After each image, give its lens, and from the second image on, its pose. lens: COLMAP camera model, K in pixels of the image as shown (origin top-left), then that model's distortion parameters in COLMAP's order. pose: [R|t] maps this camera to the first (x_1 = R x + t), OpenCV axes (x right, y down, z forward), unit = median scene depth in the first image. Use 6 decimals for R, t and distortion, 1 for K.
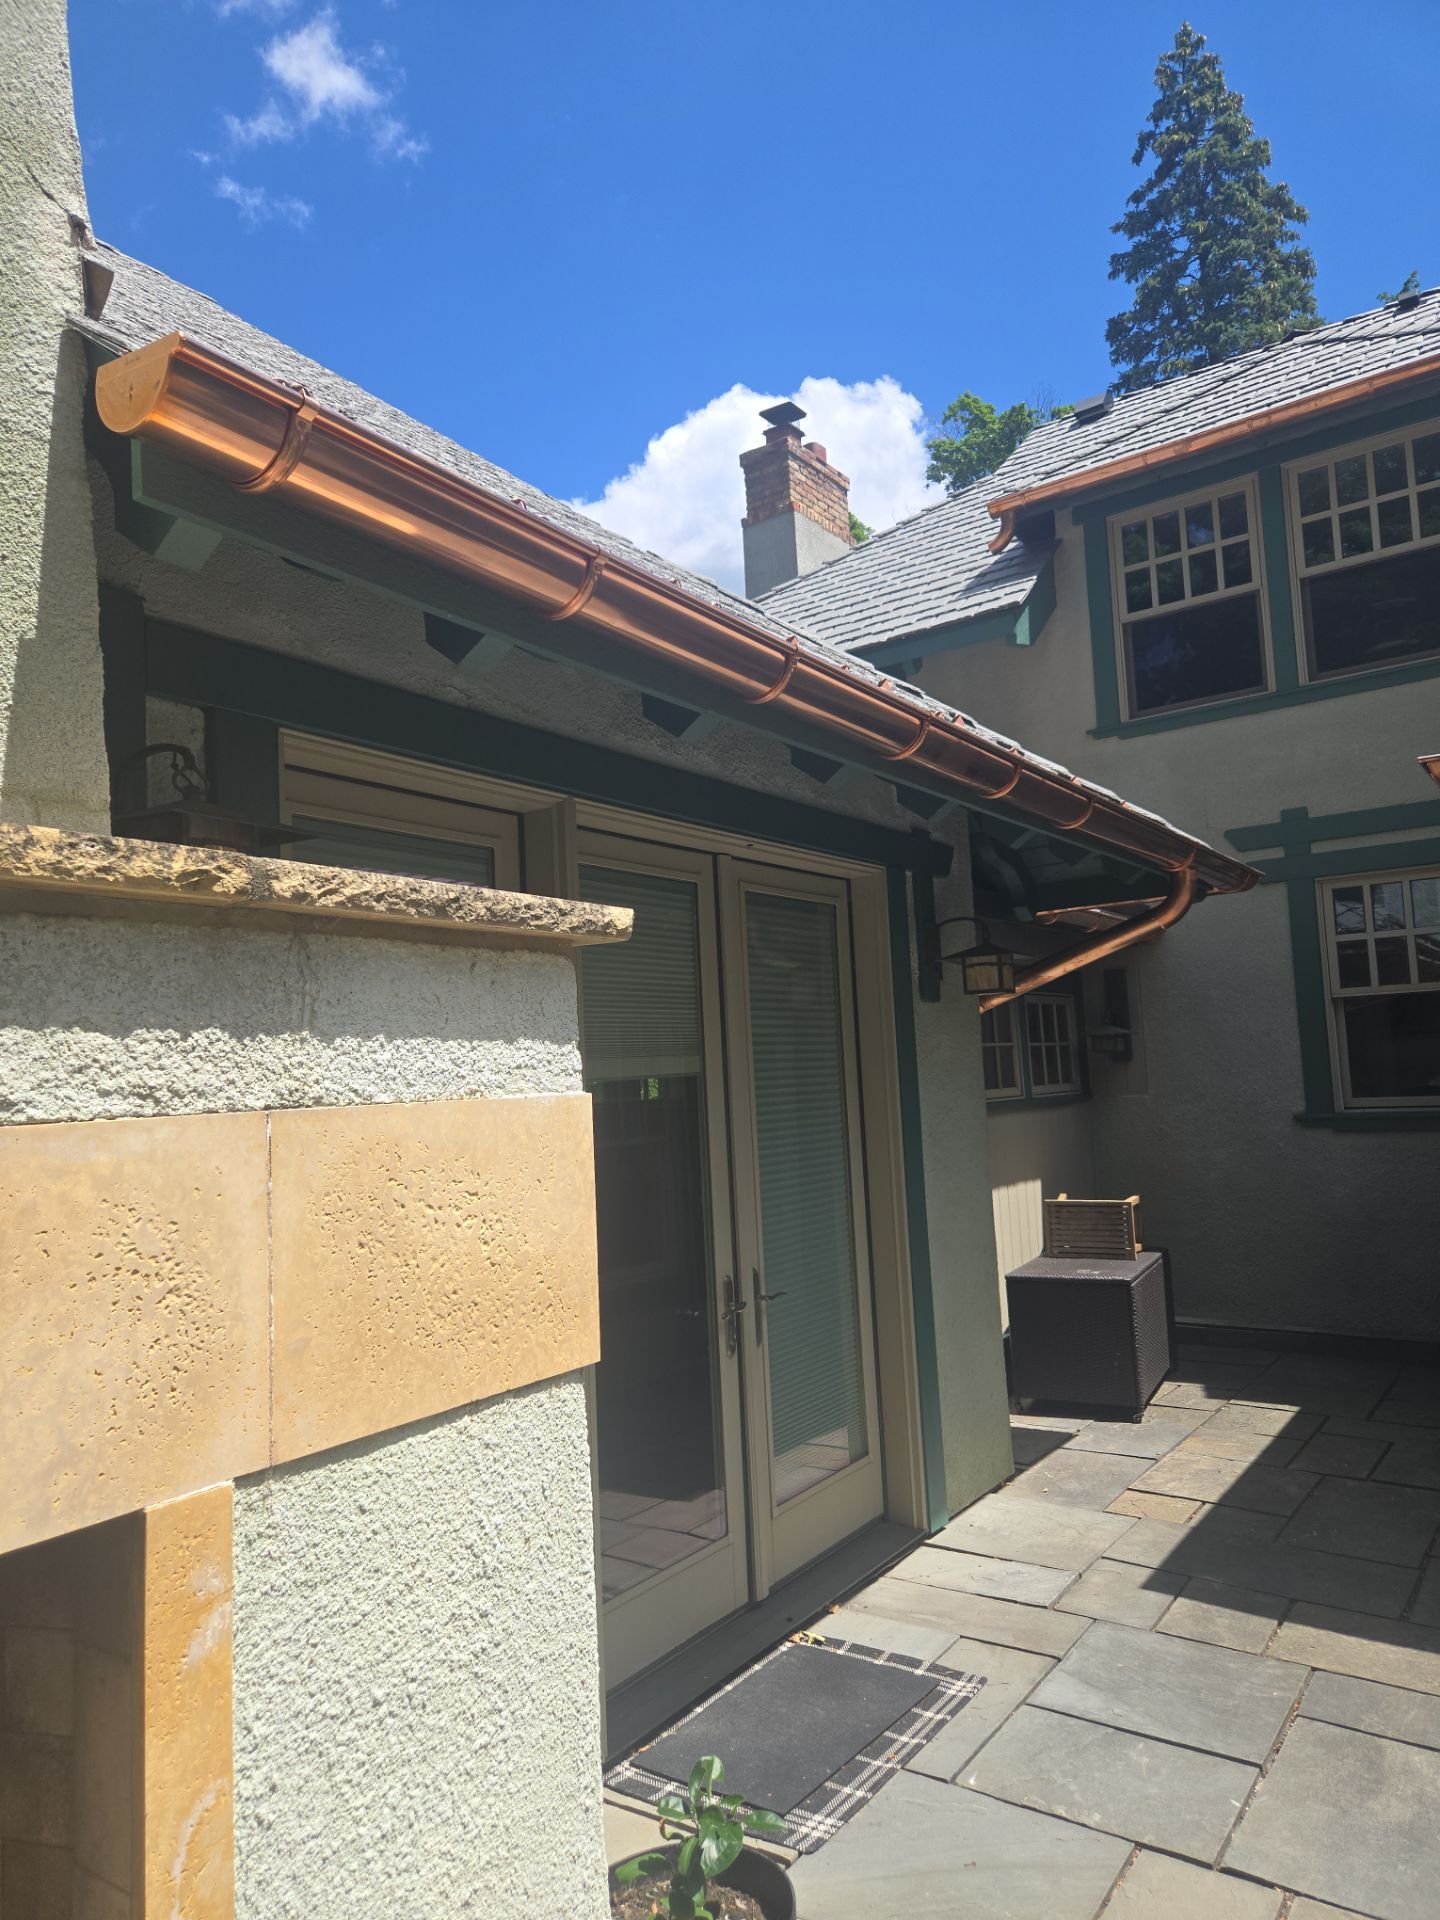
lens RADIAL K [[1290.3, 0, 718.1], [0, 1290.3, 950.1], [0, 0, 1]] dist [0.071669, -0.059388]
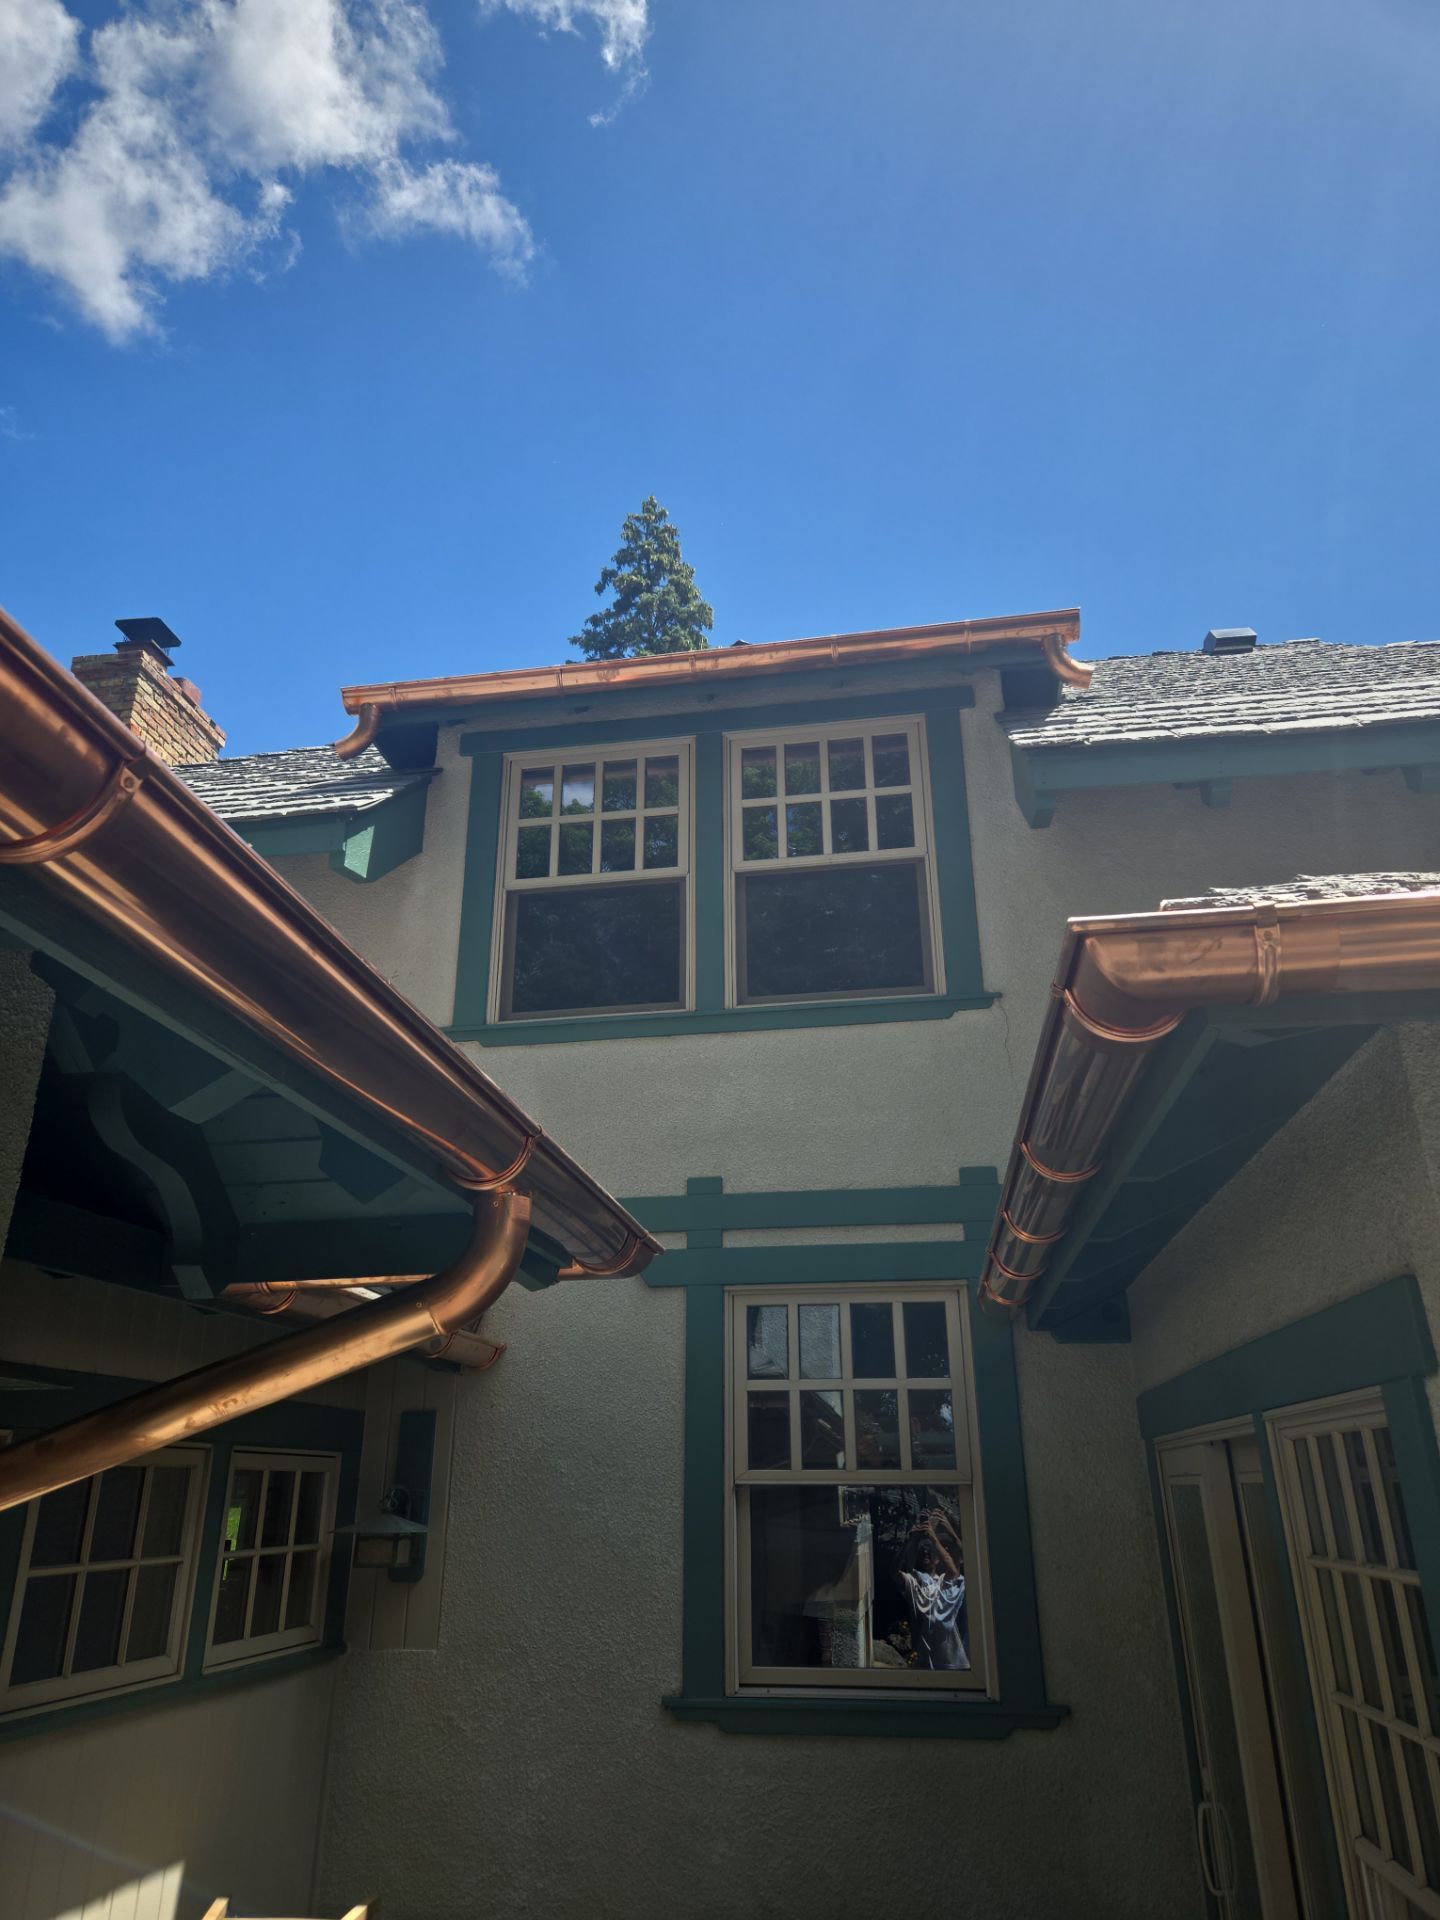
lens RADIAL K [[1290.3, 0, 718.1], [0, 1290.3, 950.1], [0, 0, 1]] dist [0.071669, -0.059388]
pose [[0.895465, 0.209384, 0.392812, 0.151104], [-0.079440, 0.943466, -0.321810, -0.003328], [-0.437987, 0.256964, 0.861474, 0.370960]]
